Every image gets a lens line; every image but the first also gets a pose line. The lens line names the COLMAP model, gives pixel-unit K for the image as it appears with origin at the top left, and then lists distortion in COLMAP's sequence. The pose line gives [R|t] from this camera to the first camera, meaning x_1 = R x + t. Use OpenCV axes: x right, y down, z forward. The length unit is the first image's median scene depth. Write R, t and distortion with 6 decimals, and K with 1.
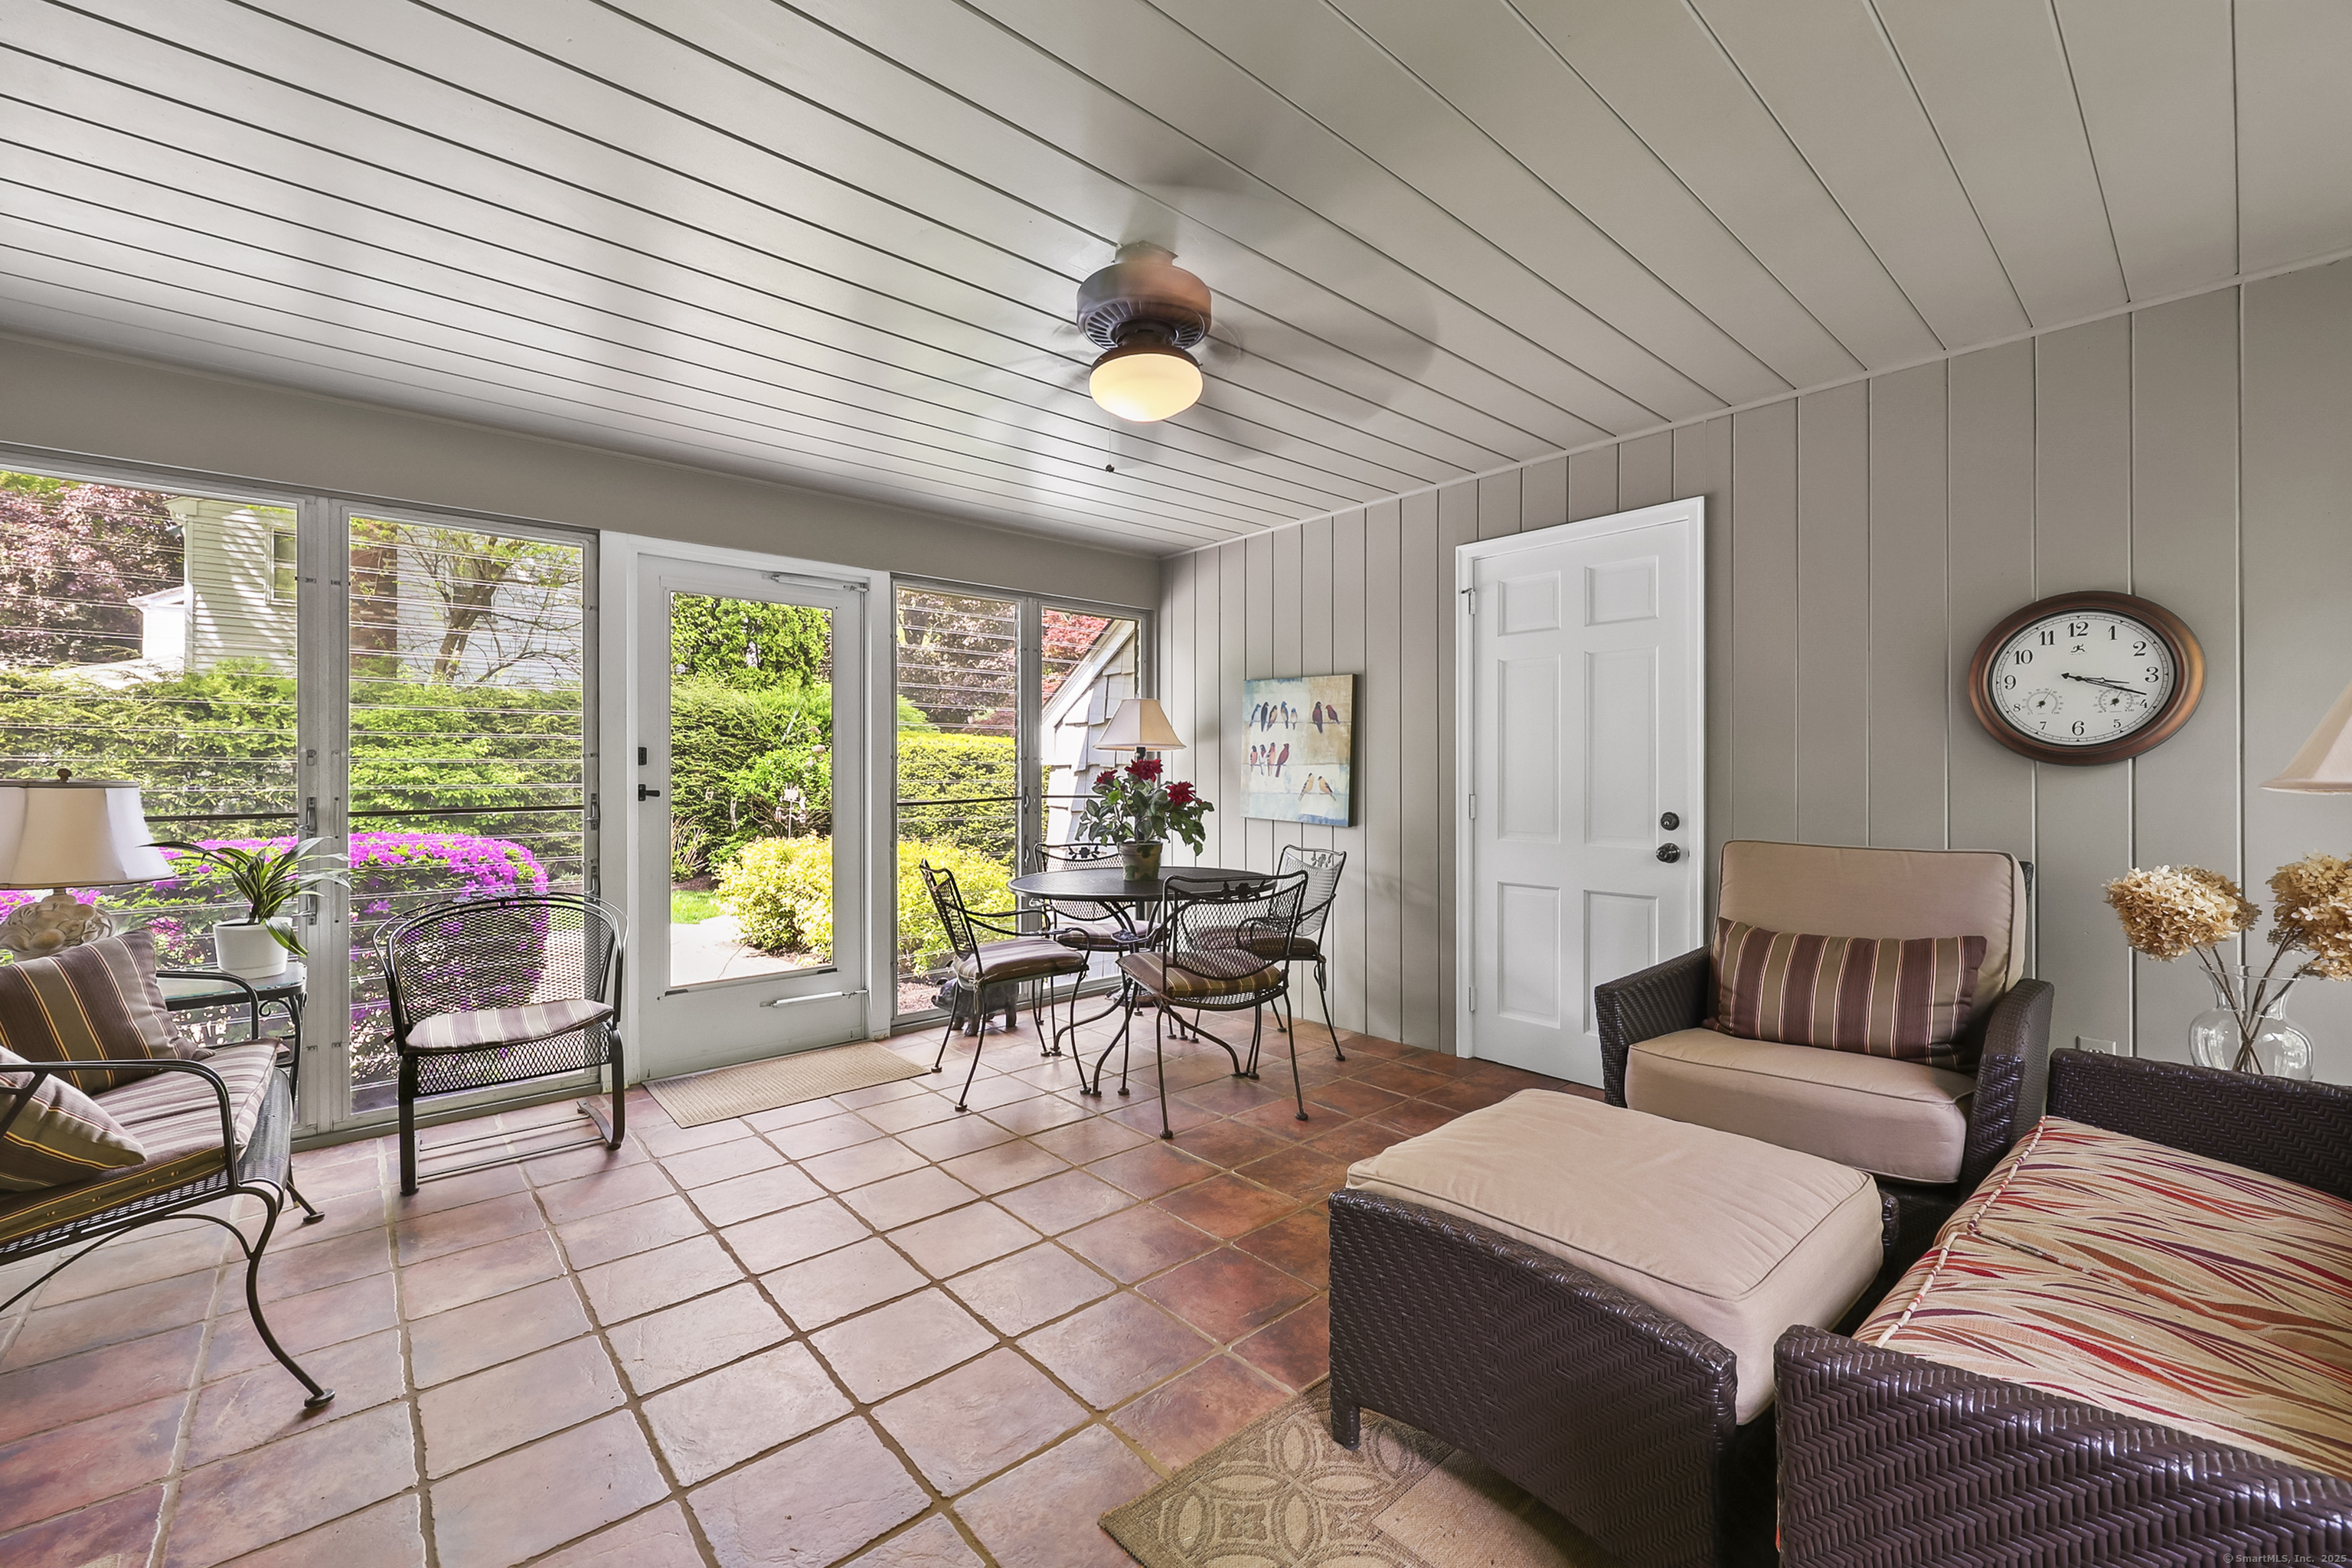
lens RADIAL K [[951.6, 0, 1184.1], [0, 951.6, 774.4], [0, 0, 1]] dist [-0.004107, 0.000113]
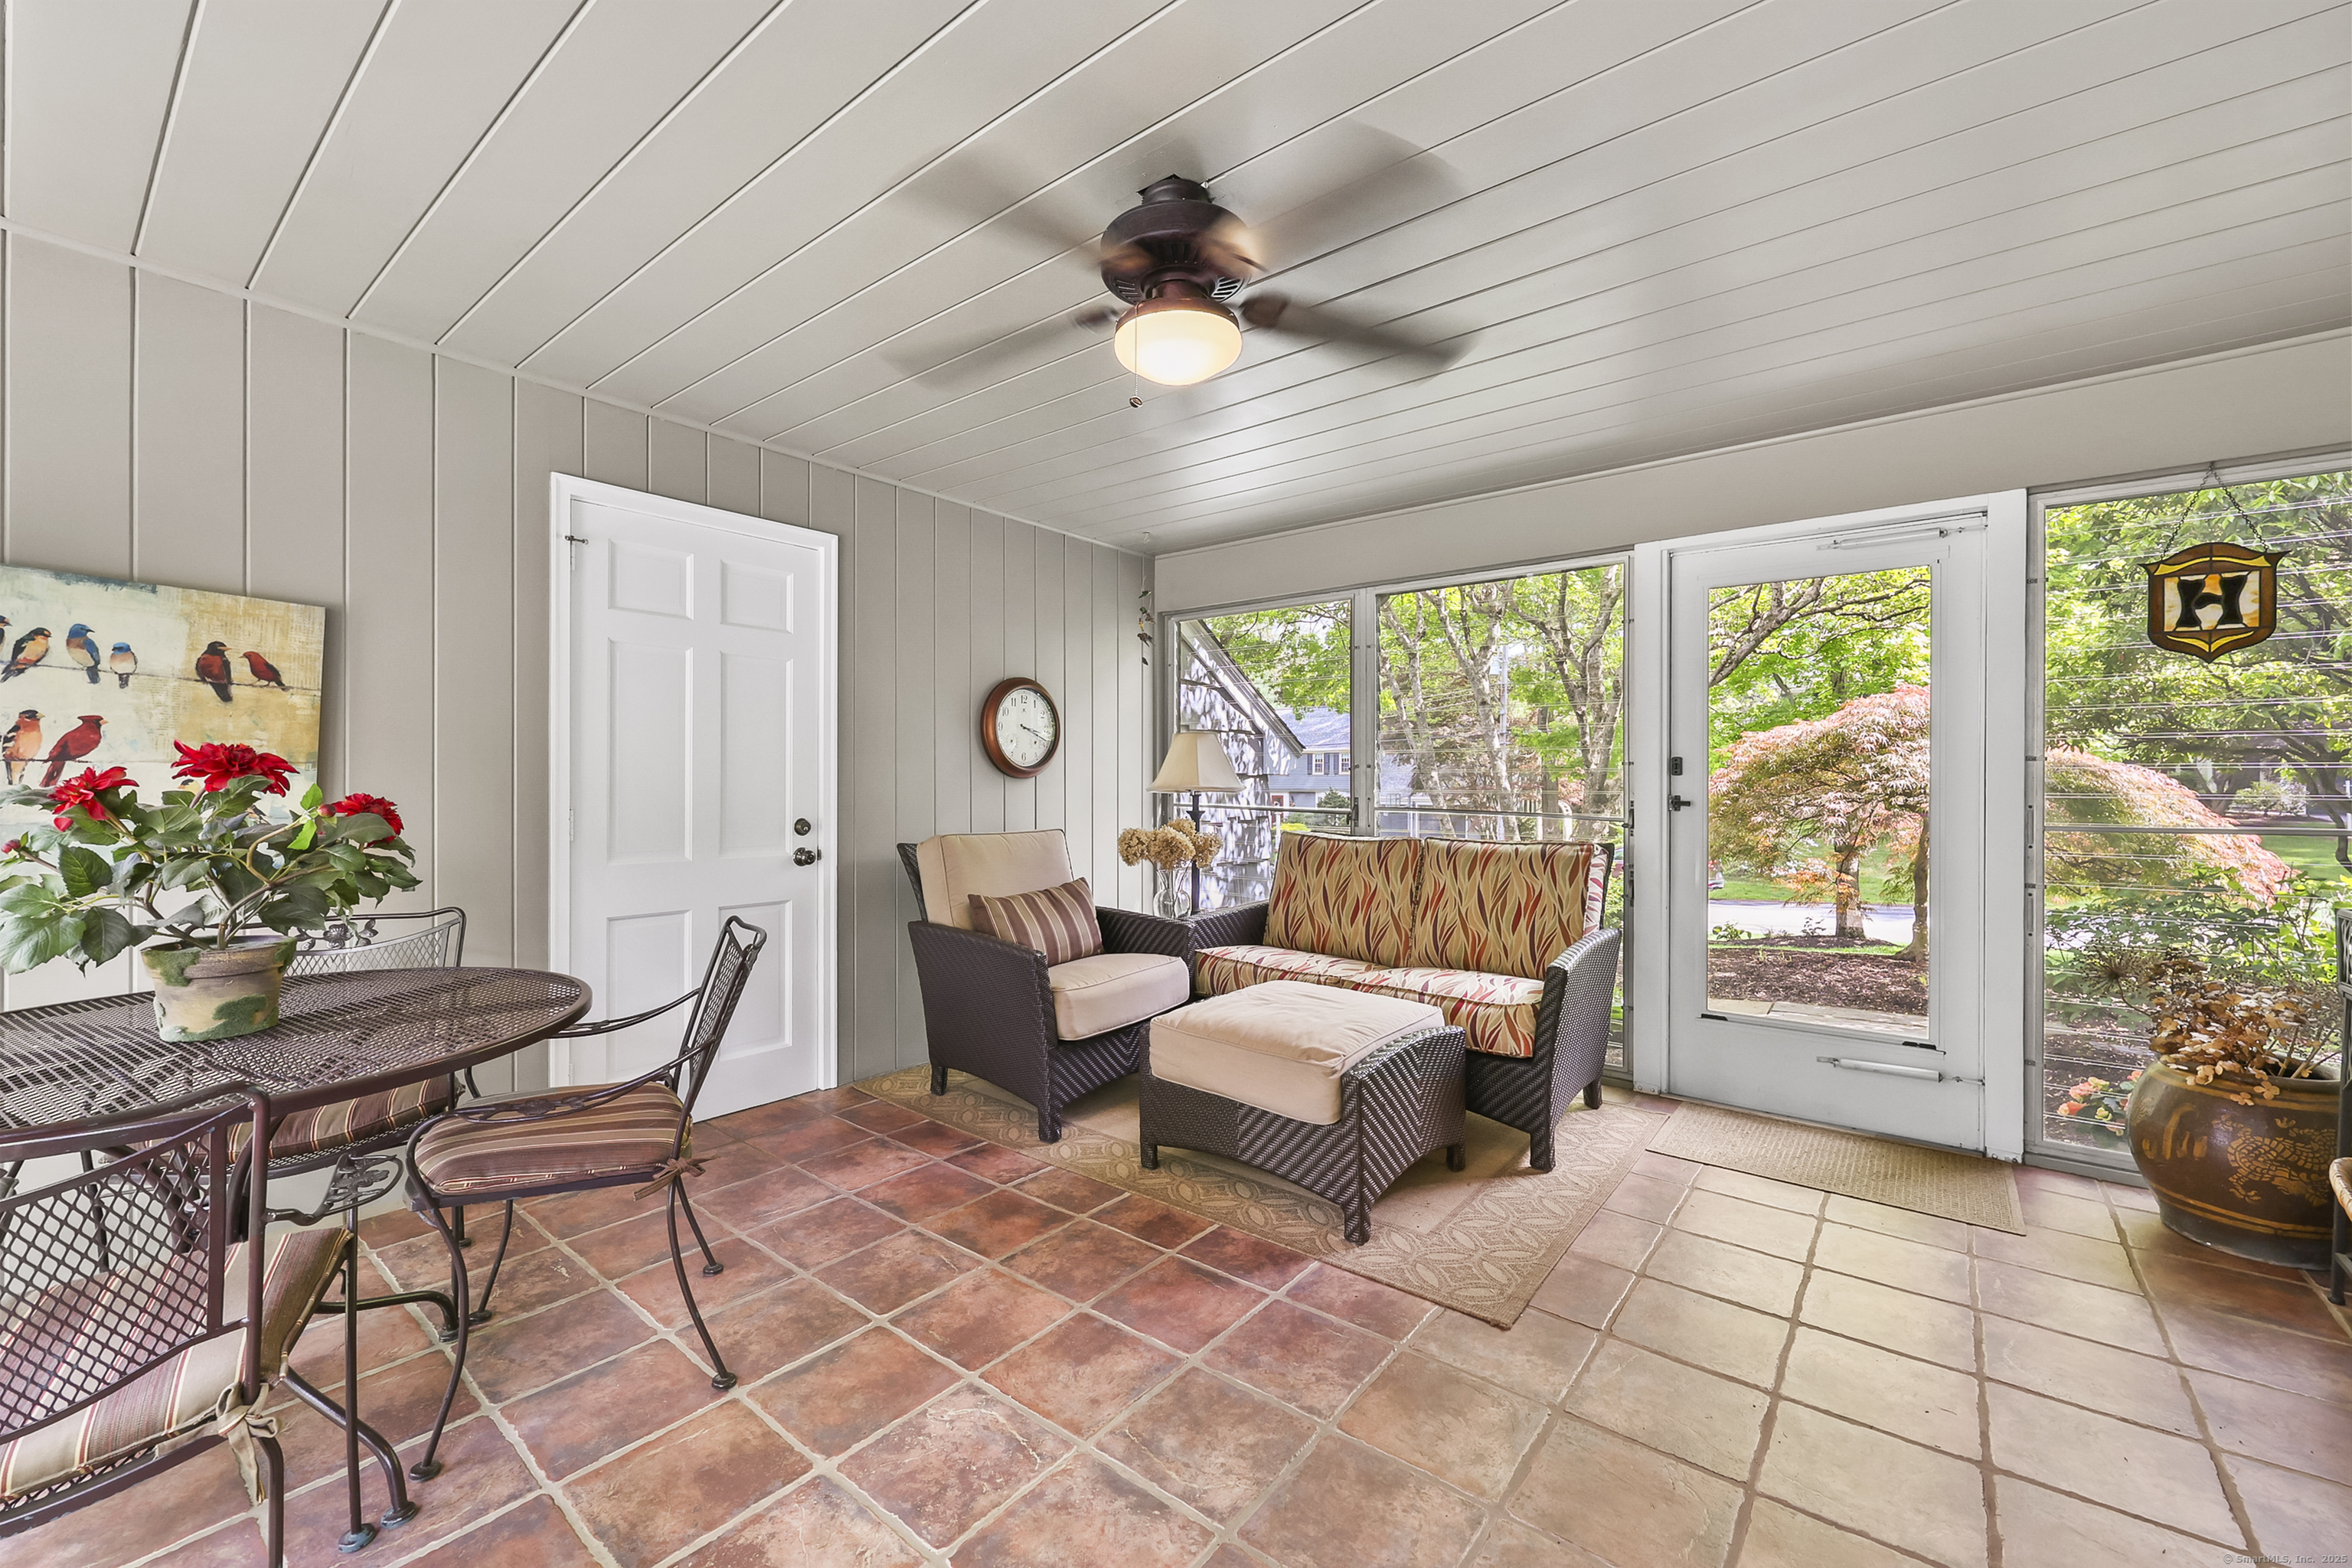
lens RADIAL K [[951.6, 0, 1184.3], [0, 951.6, 784.8], [0, 0, 1]] dist [-0.004107, 0.000113]
pose [[-0.163947, 0.000720, 0.986469, -0.621579], [0.000647, 1.000000, -0.000622, 0.003255], [-0.986469, 0.000536, -0.163948, 0.768372]]
